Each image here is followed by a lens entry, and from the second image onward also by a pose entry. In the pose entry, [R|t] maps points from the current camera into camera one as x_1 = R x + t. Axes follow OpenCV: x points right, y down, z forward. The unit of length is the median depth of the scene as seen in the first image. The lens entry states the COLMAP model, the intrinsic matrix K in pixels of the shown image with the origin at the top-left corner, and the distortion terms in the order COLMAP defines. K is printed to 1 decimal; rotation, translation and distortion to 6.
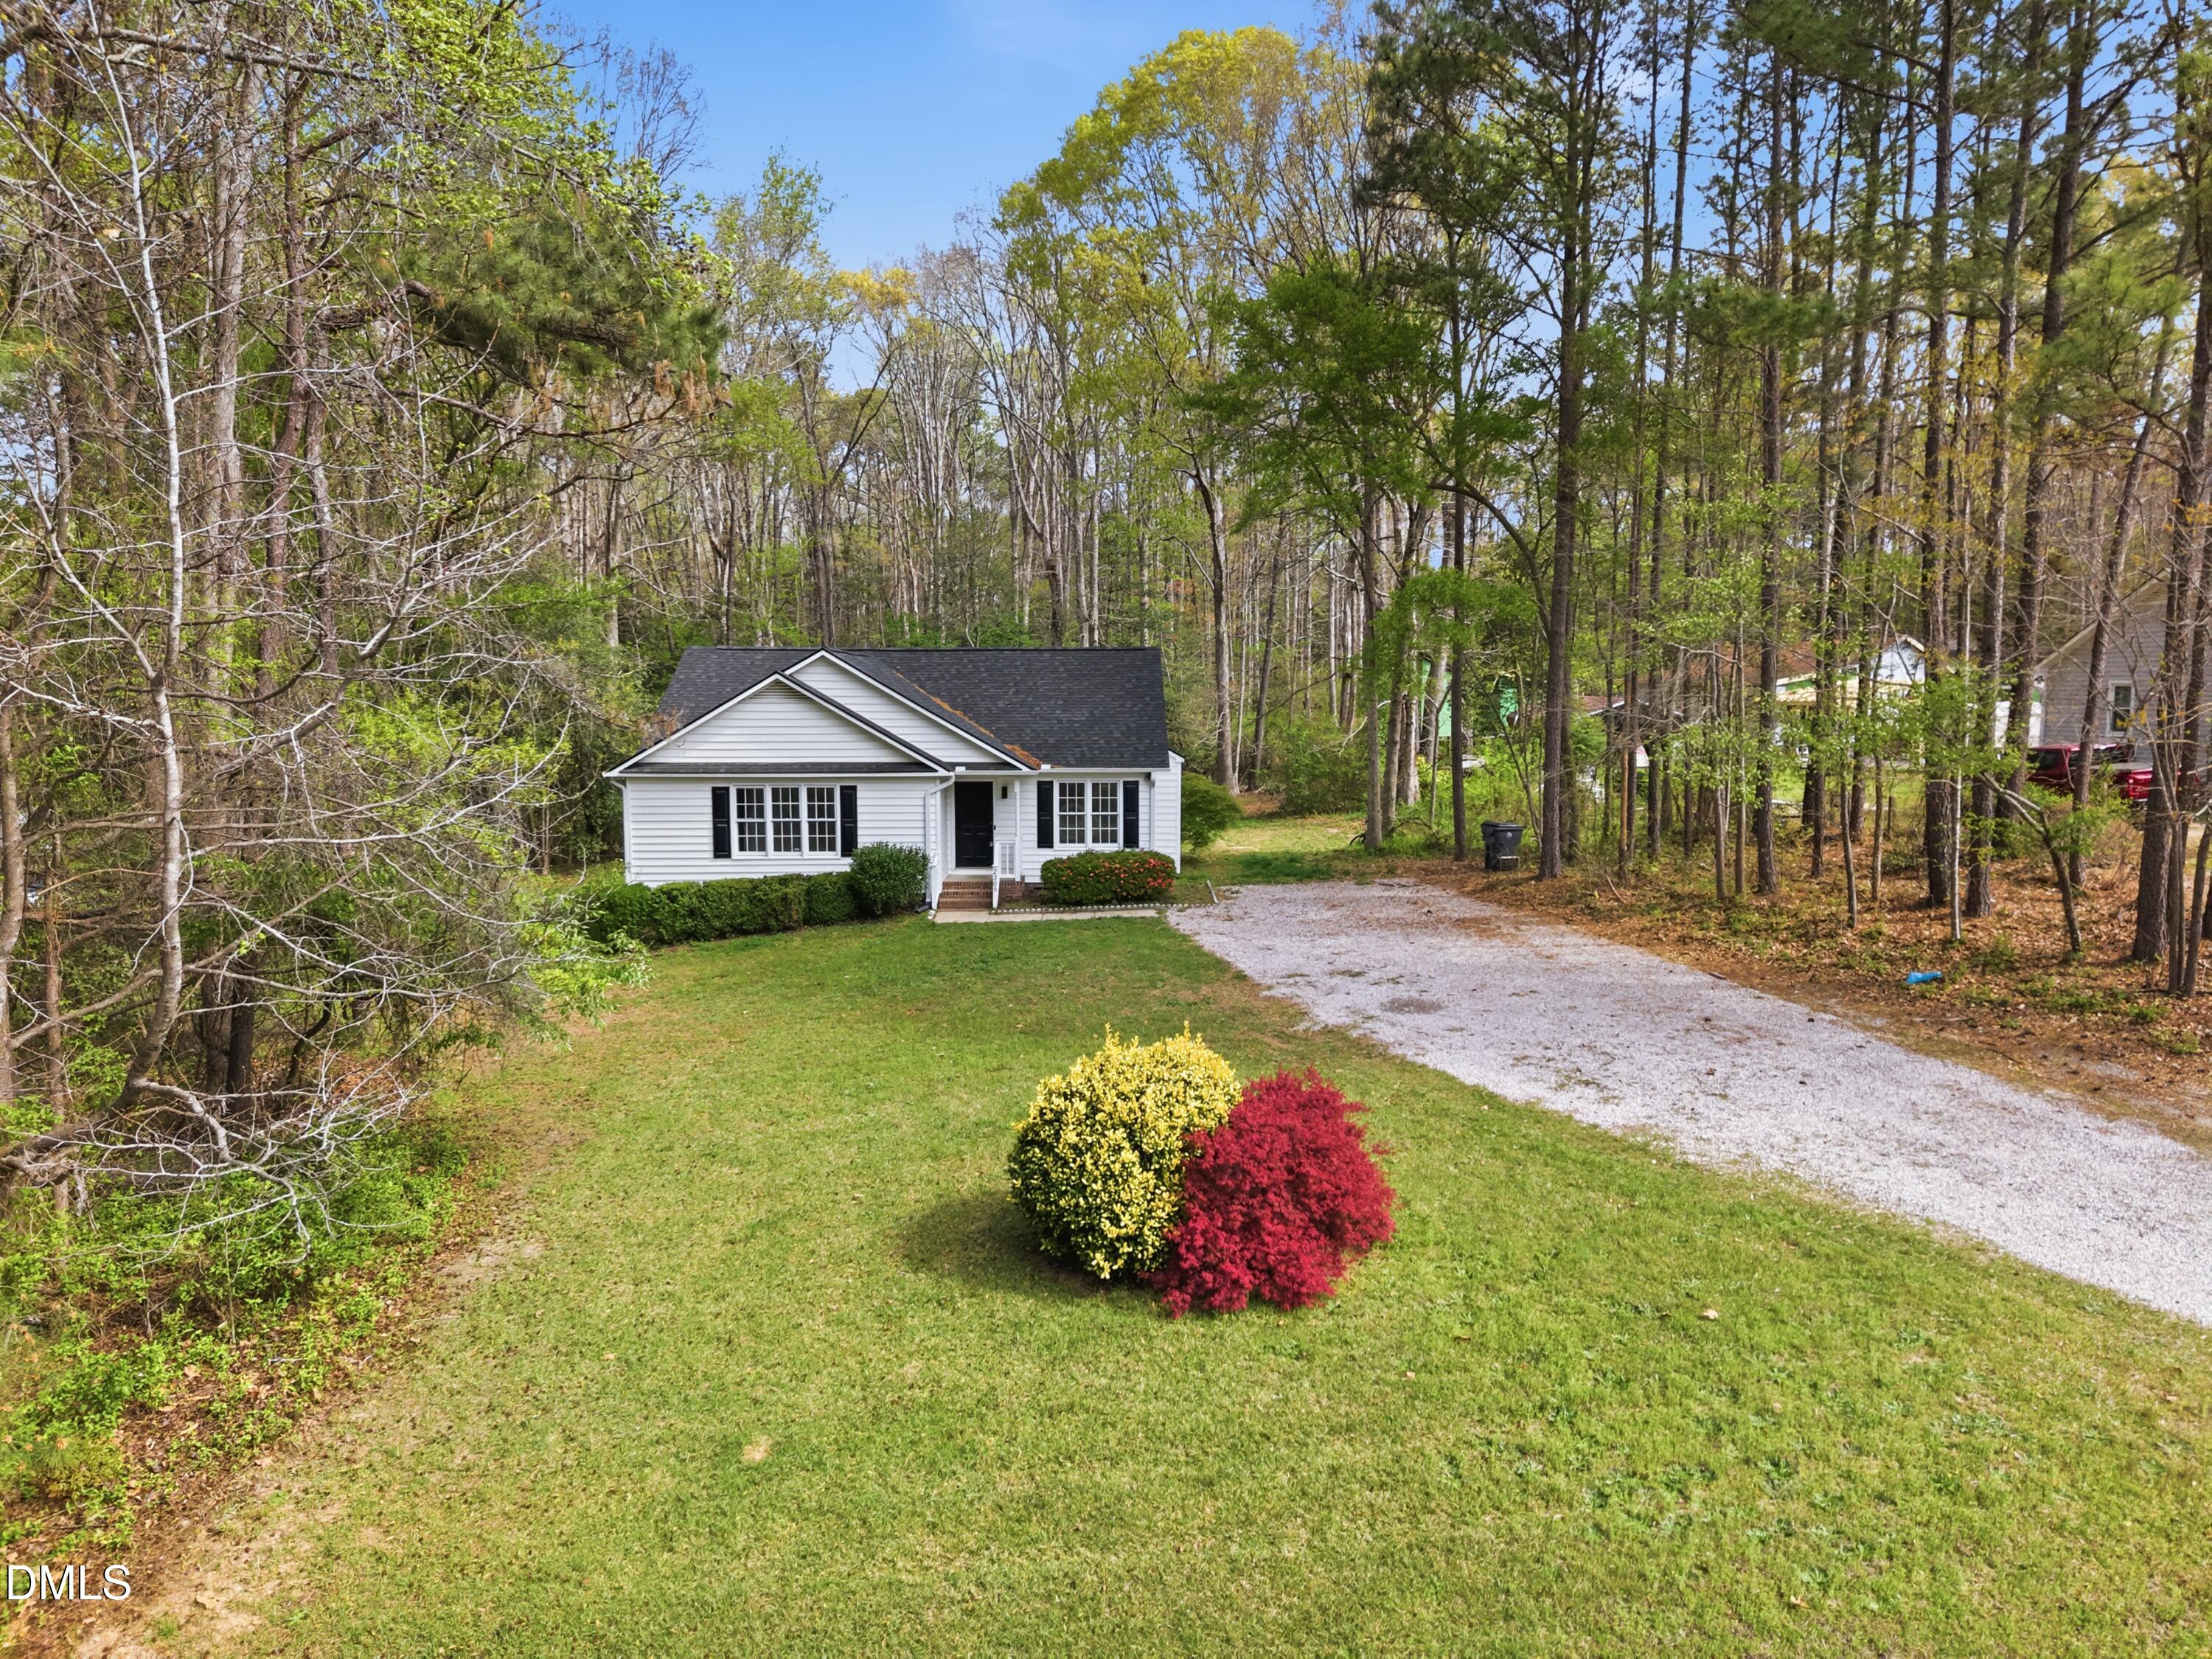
lens RADIAL K [[1500.3, 0, 1112.4], [0, 1500.3, 826.4], [0, 0, 1]] dist [0.000842, -0.004061]
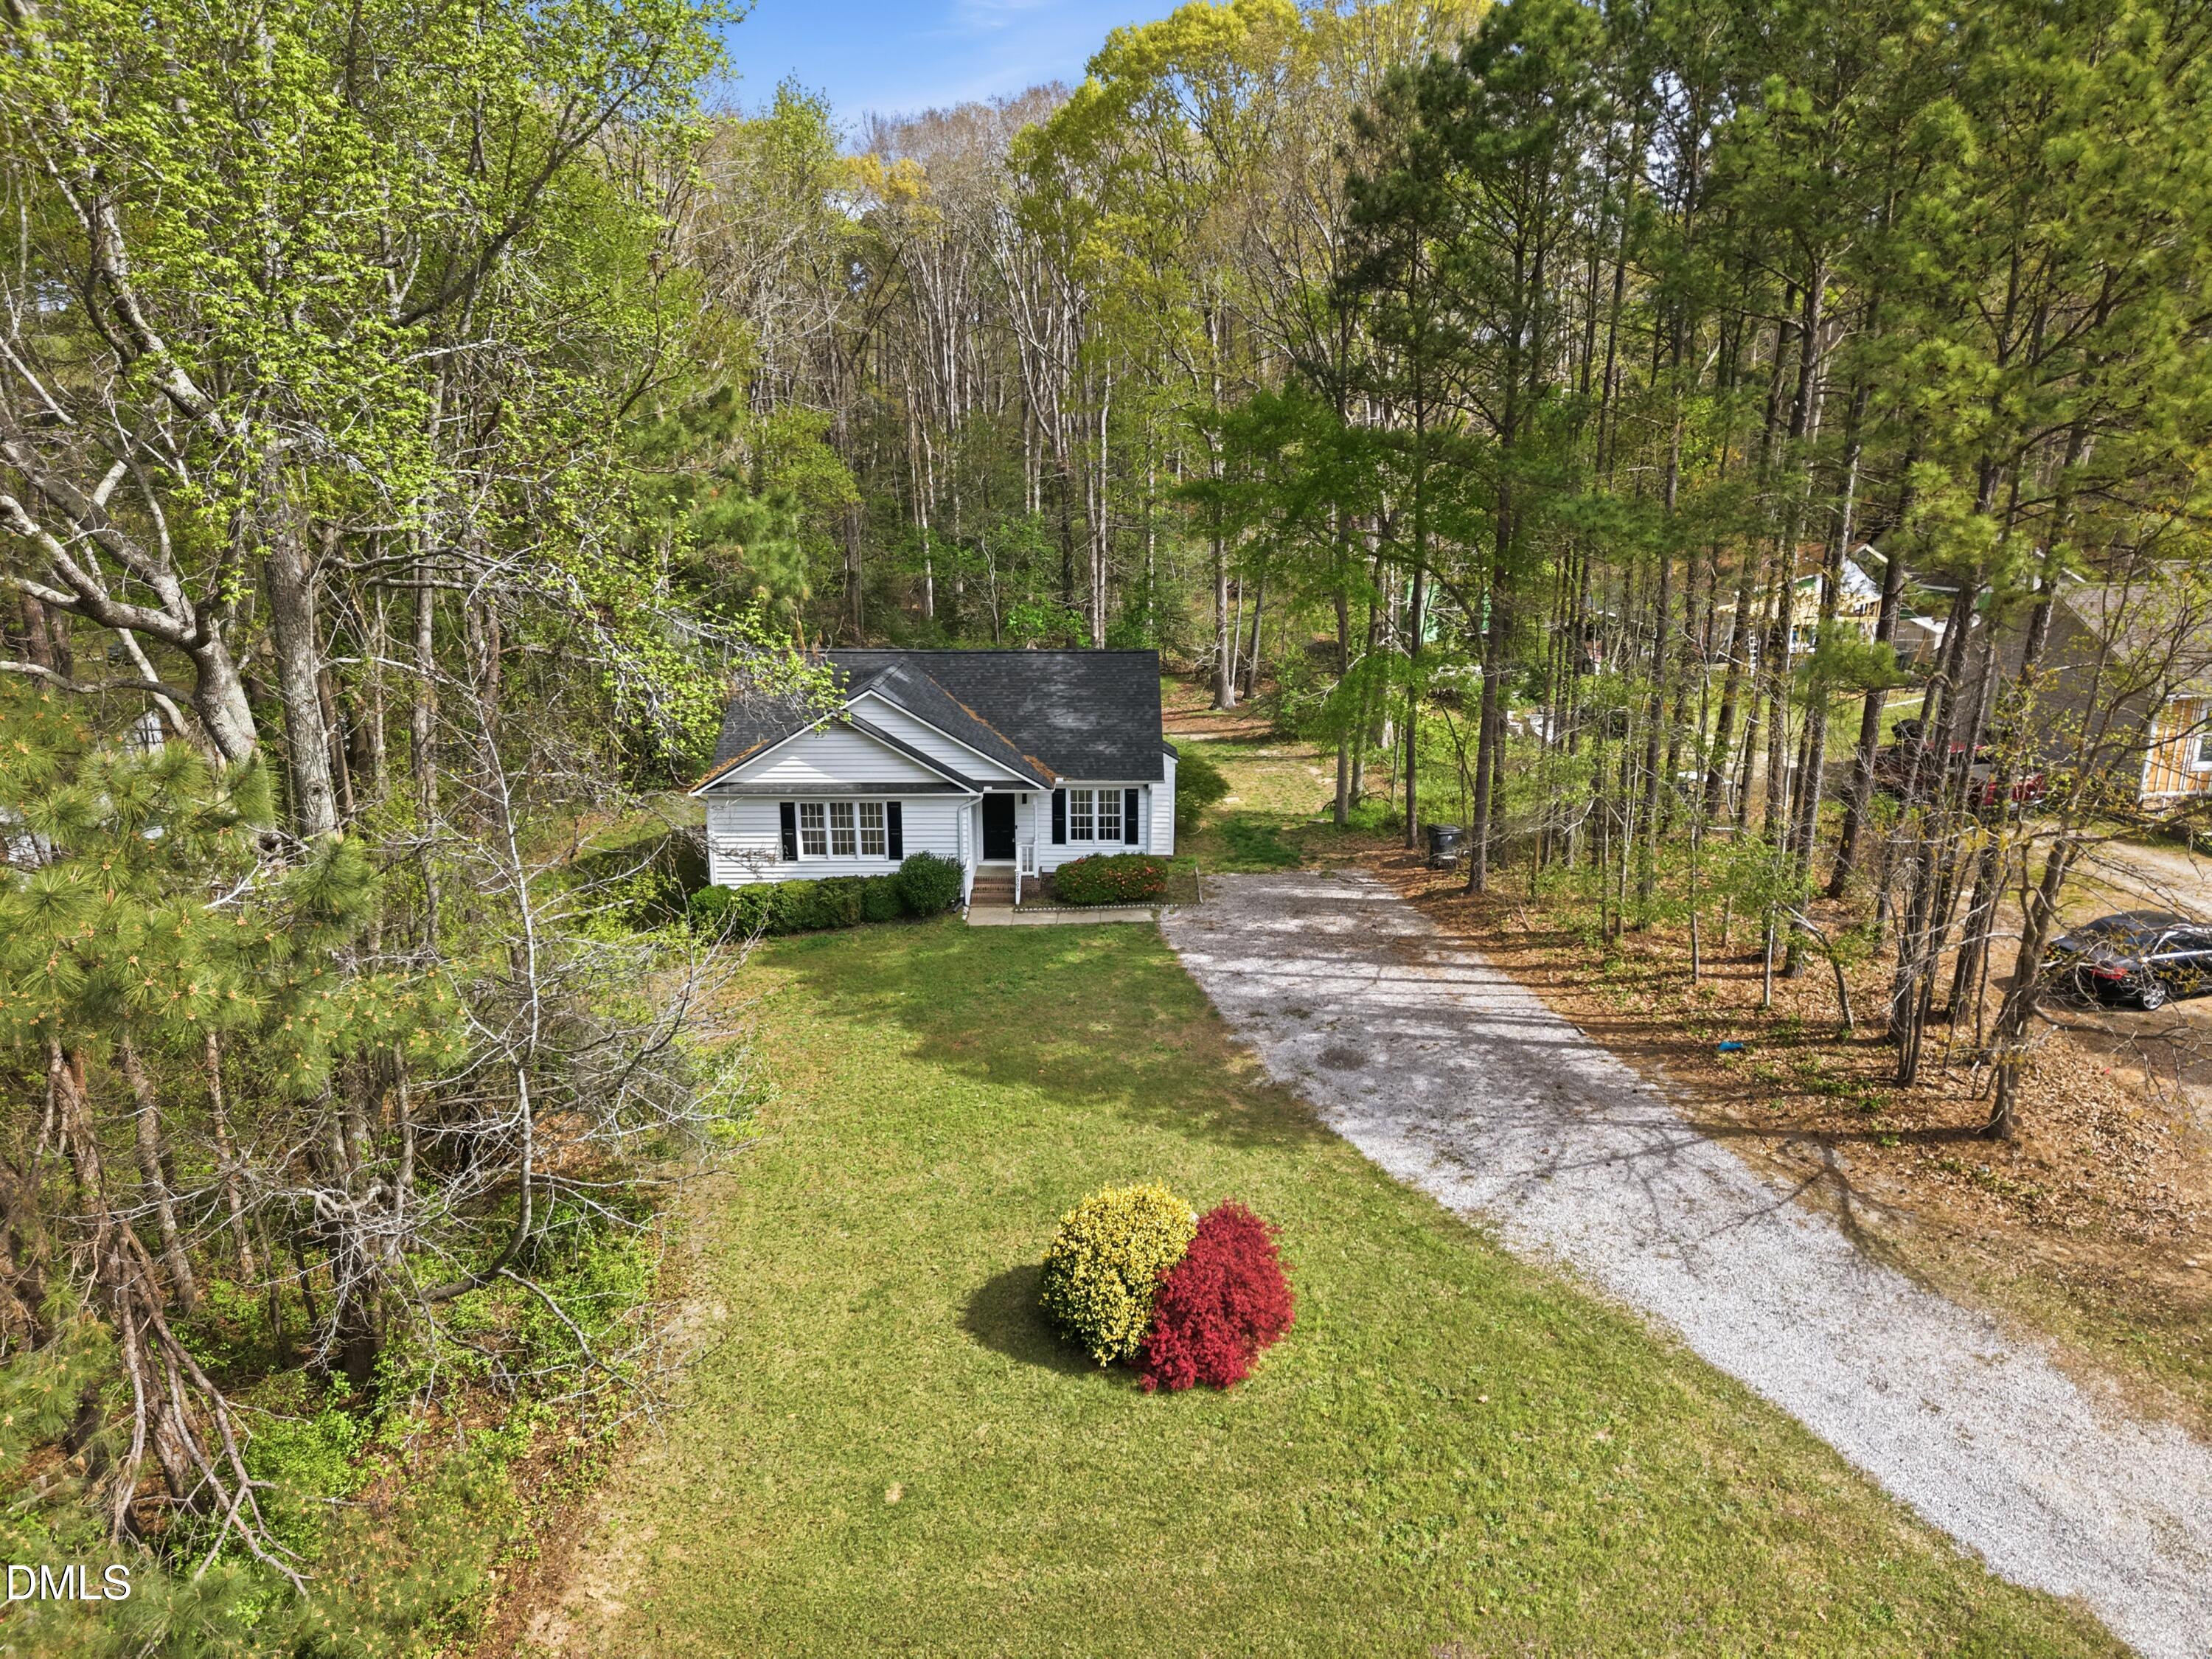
lens RADIAL K [[1500.3, 0, 1114.6], [0, 1500.3, 826.4], [0, 0, 1]] dist [0.000842, -0.004061]
pose [[0.999980, 0.004811, -0.004208, 0.010048], [-0.004094, 0.987694, 0.156343, -0.457447], [0.004908, -0.156323, 0.987694, -0.420432]]
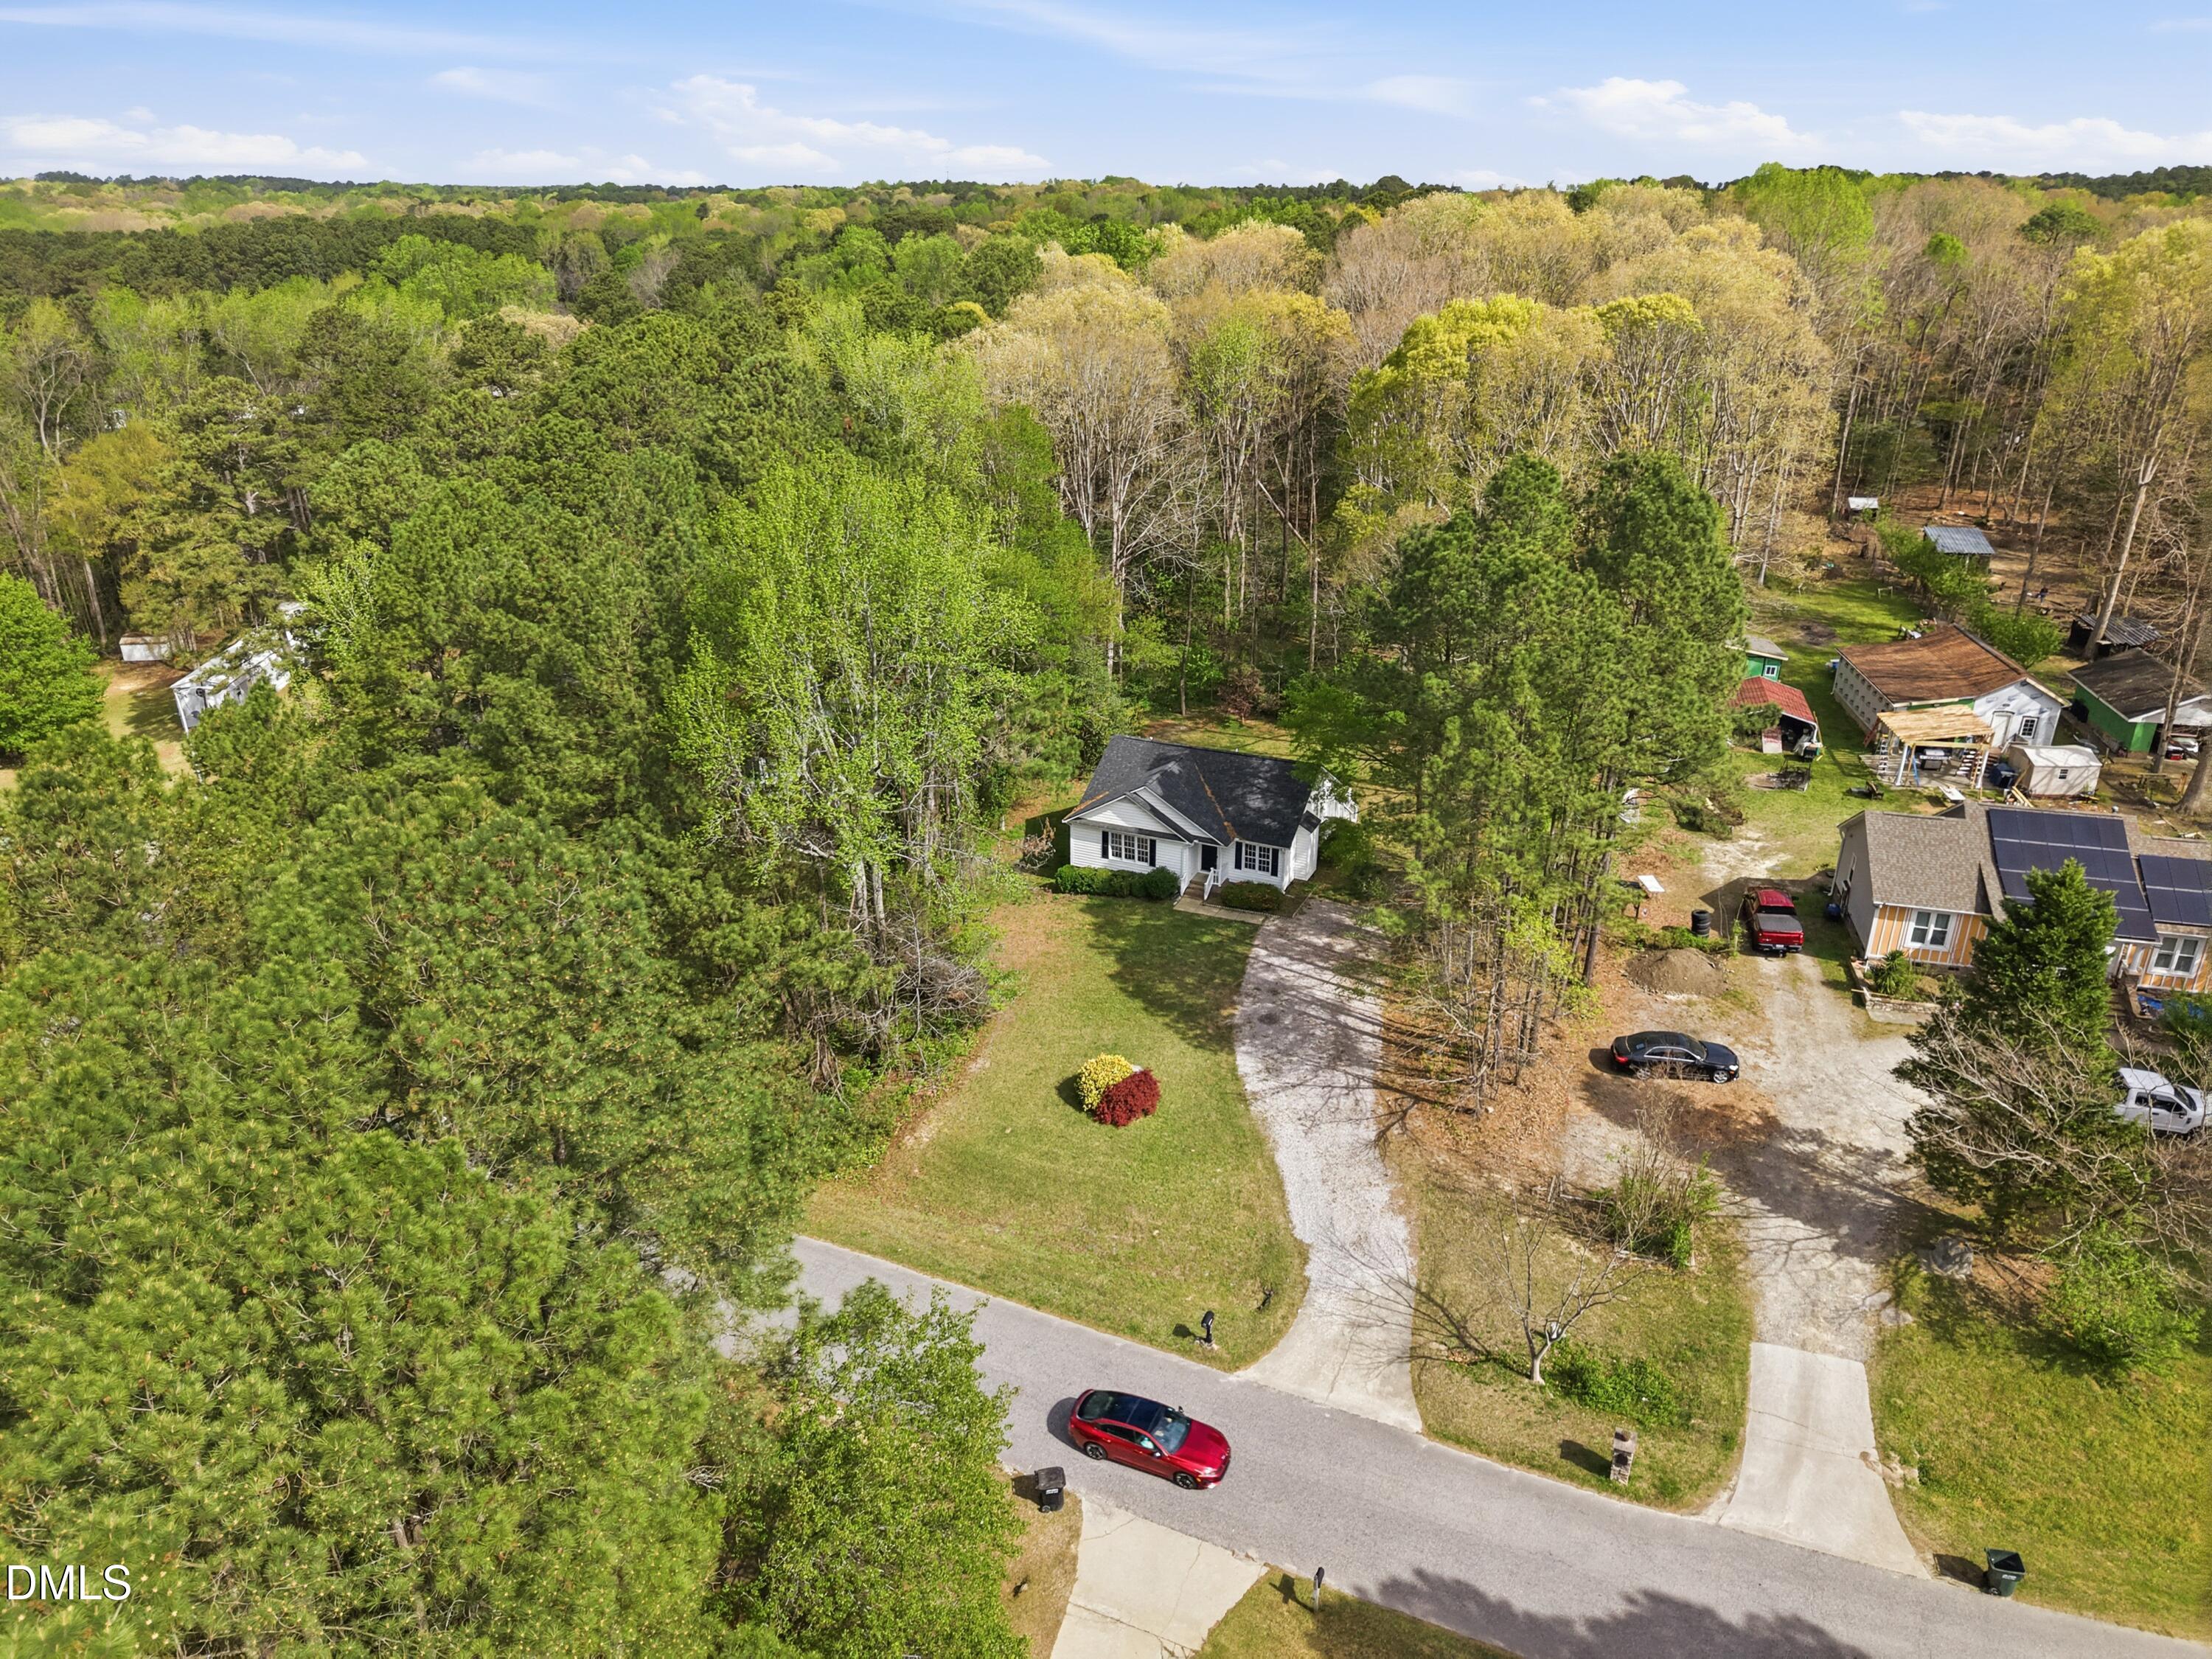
lens RADIAL K [[1500.3, 0, 1096.8], [0, 1500.3, 826.8], [0, 0, 1]] dist [0.000842, -0.004061]
pose [[0.906116, 0.170471, -0.387160, 1.574190], [-0.043816, 0.948108, 0.314914, -1.880652], [0.420753, -0.268385, 0.866566, -2.627485]]
